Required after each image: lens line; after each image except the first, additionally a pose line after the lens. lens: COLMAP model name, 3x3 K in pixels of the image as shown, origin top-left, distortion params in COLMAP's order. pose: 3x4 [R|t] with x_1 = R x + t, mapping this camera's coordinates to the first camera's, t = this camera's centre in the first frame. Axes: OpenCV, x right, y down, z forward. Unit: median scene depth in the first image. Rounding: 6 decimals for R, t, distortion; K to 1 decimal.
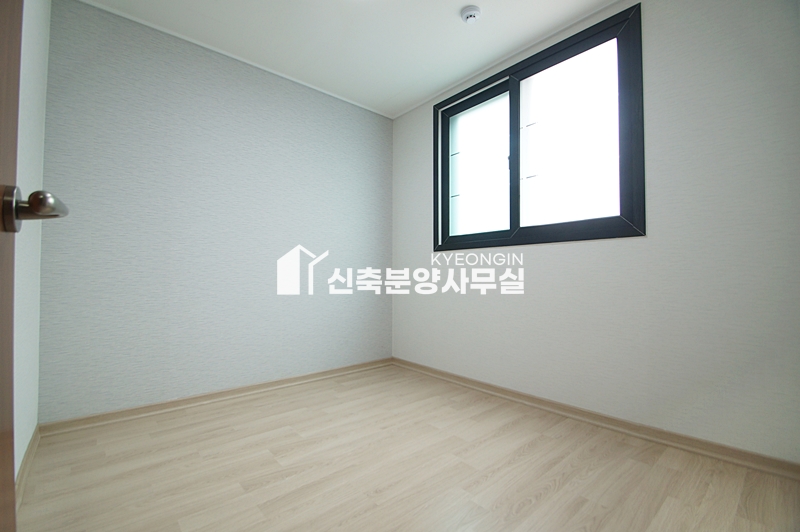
lens RADIAL K [[347.3, 0, 379.5], [0, 347.3, 264.2], [0, 0, 1]] dist [0.000257, 0.000013]
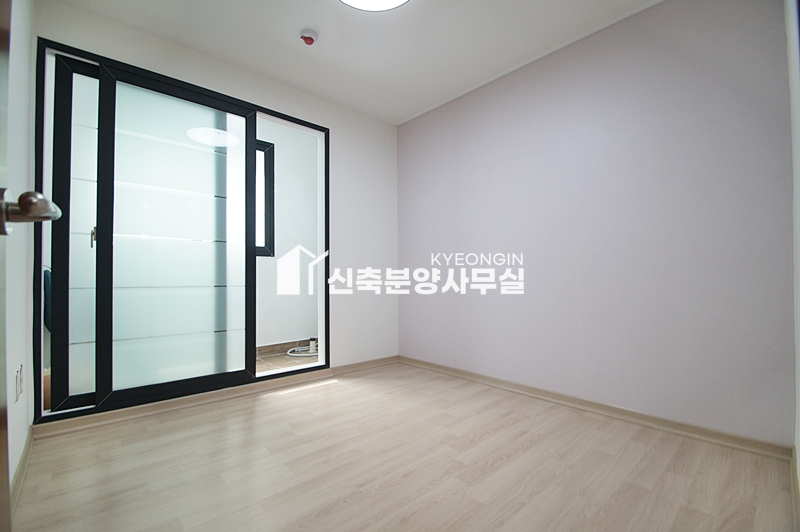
lens RADIAL K [[359.9, 0, 402.8], [0, 359.9, 270.3], [0, 0, 1]] dist [-0.000250, 0.000050]
pose [[0.996428, -0.001800, 0.084425, -0.027580], [0.000910, 0.999944, 0.010576, -0.004435], [-0.084439, -0.010462, 0.996374, -0.250006]]
